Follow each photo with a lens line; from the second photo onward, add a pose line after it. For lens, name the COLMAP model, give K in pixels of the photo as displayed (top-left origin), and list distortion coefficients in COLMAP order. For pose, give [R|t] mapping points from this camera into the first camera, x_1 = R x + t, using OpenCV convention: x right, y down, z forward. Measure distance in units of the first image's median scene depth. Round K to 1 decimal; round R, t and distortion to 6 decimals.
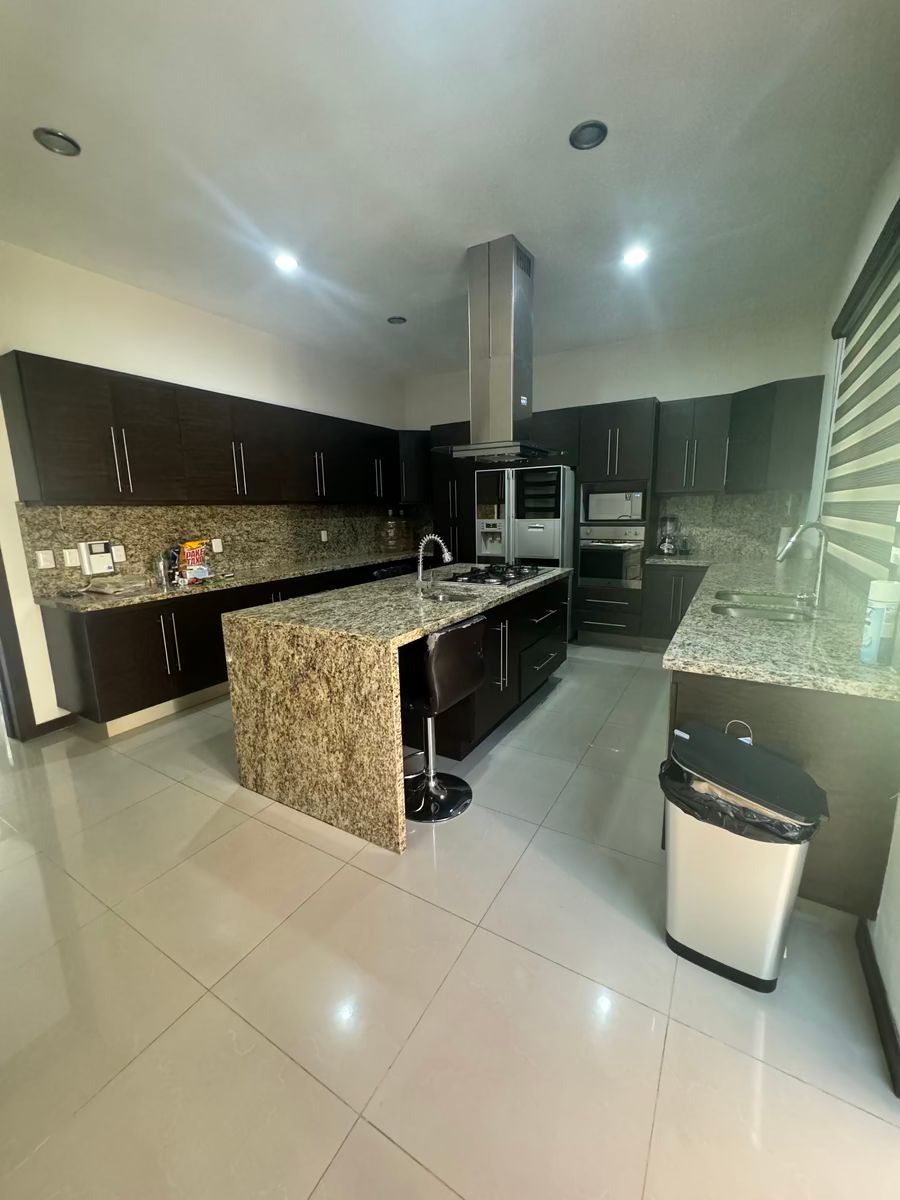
lens RADIAL K [[477.5, 0, 450.0], [0, 477.5, 600.0], [0, 0, 1]] dist [-0.002490, -0.000084]
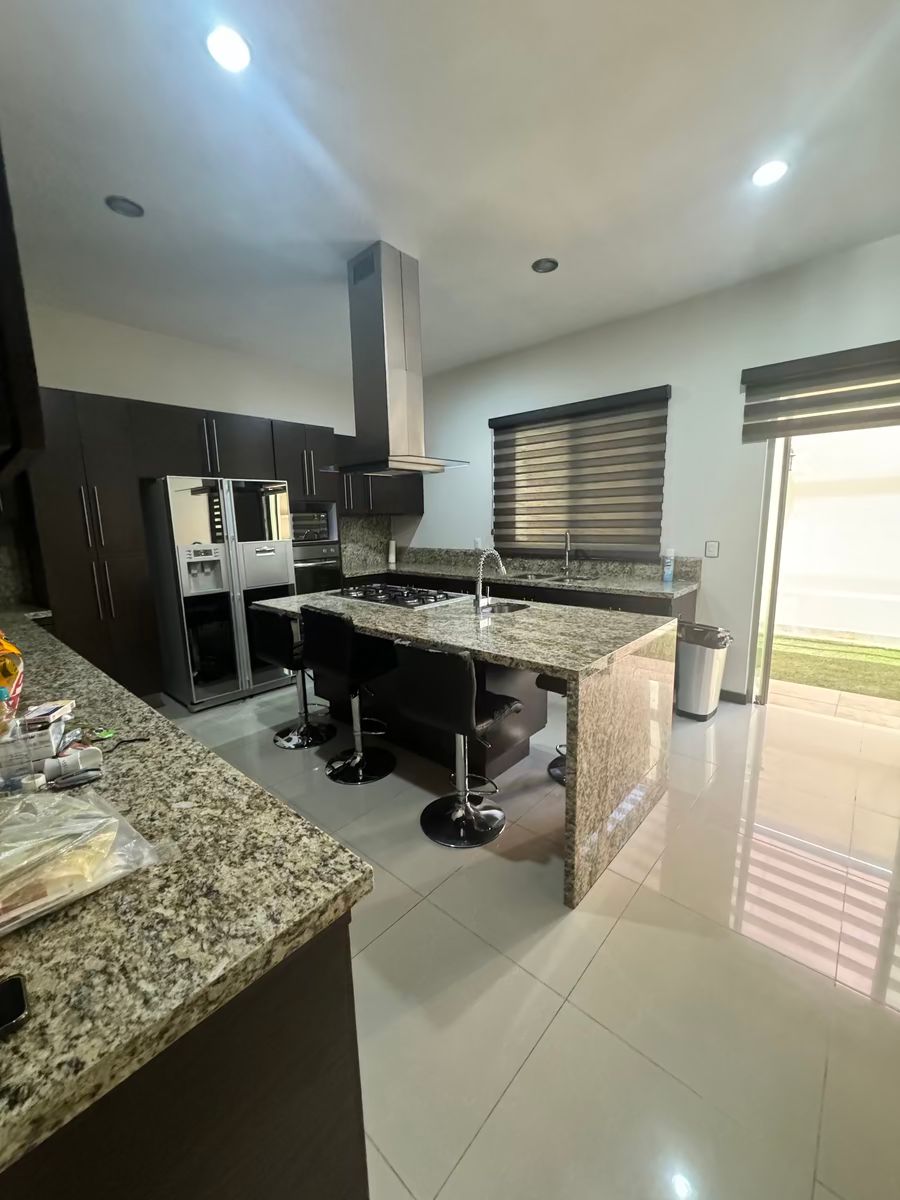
lens RADIAL K [[477.5, 0, 450.0], [0, 477.5, 600.0], [0, 0, 1]] dist [-0.002490, -0.000084]
pose [[0.191222, -0.150955, 0.969869, -0.682526], [0.203073, 0.972809, 0.111374, -0.108920], [-0.960310, 0.175658, 0.216677, 0.590526]]
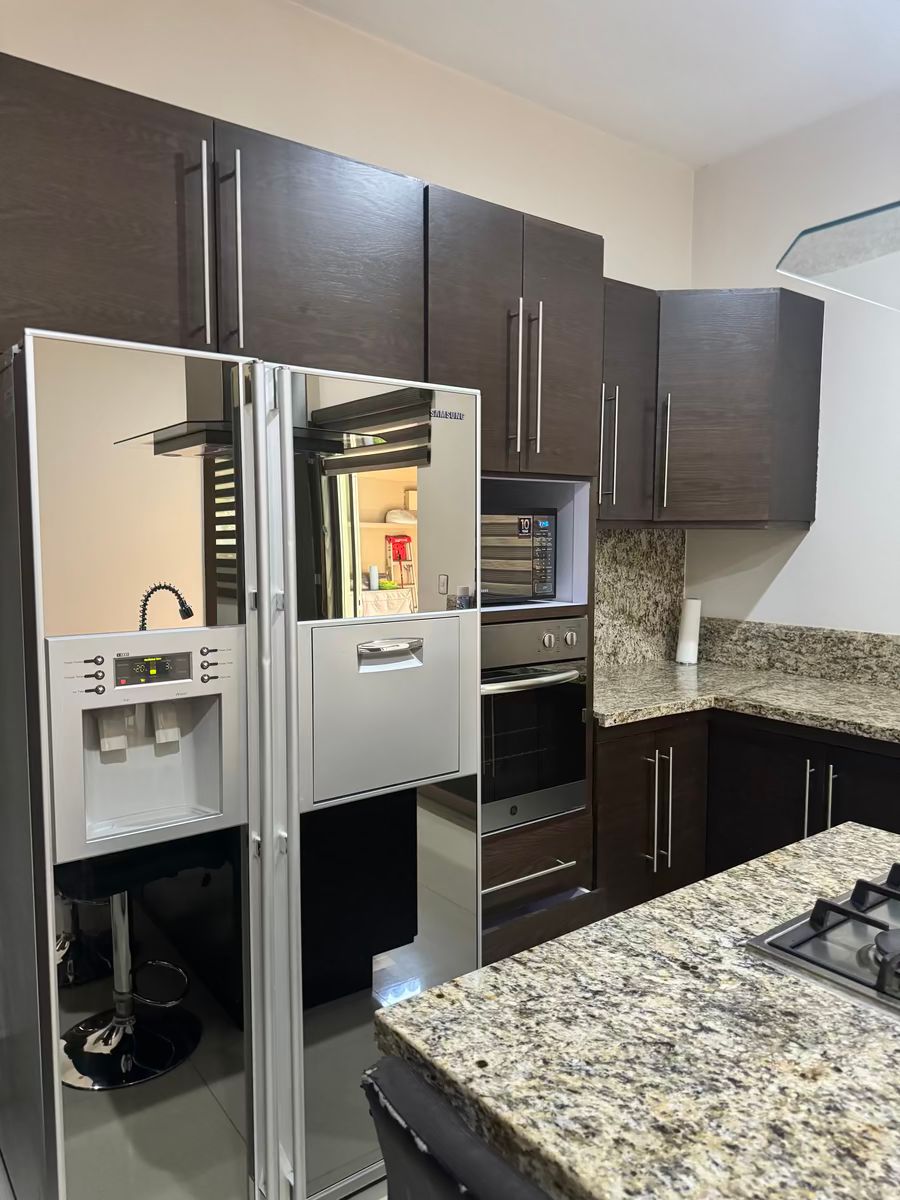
lens RADIAL K [[851.5, 0, 450.0], [0, 851.5, 600.0], [0, 0, 1]] dist [0.034460, -0.004272]
pose [[0.369103, -0.051127, 0.927981, -0.191933], [0.166976, 0.985887, -0.012097, -0.191577], [-0.914266, 0.159415, 0.372431, 0.948769]]
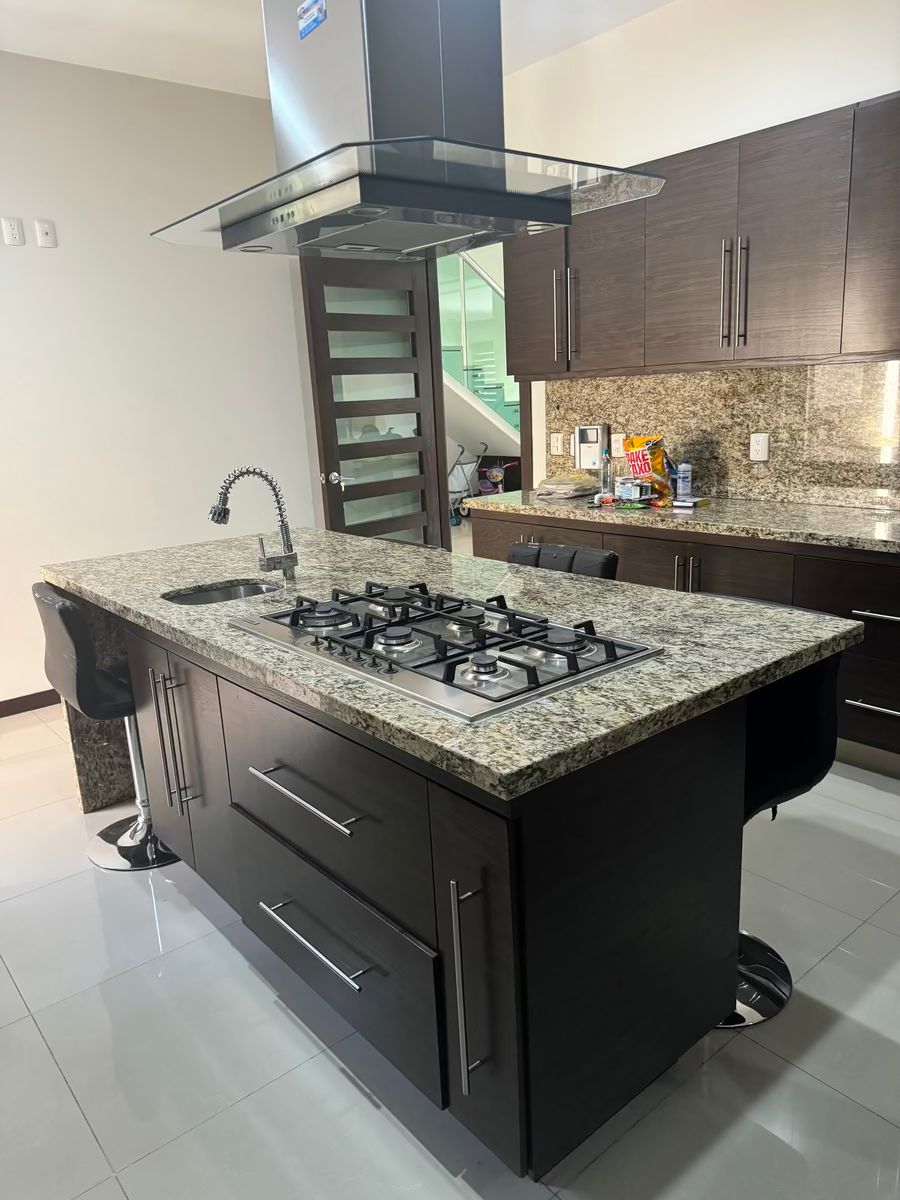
lens RADIAL K [[851.5, 0, 450.0], [0, 851.5, 600.0], [0, 0, 1]] dist [0.034460, -0.004272]
pose [[-0.329309, 0.259832, -0.907768, 0.496171], [-0.119031, 0.942299, 0.312896, -0.209578], [0.936690, 0.211092, -0.279379, 0.995611]]
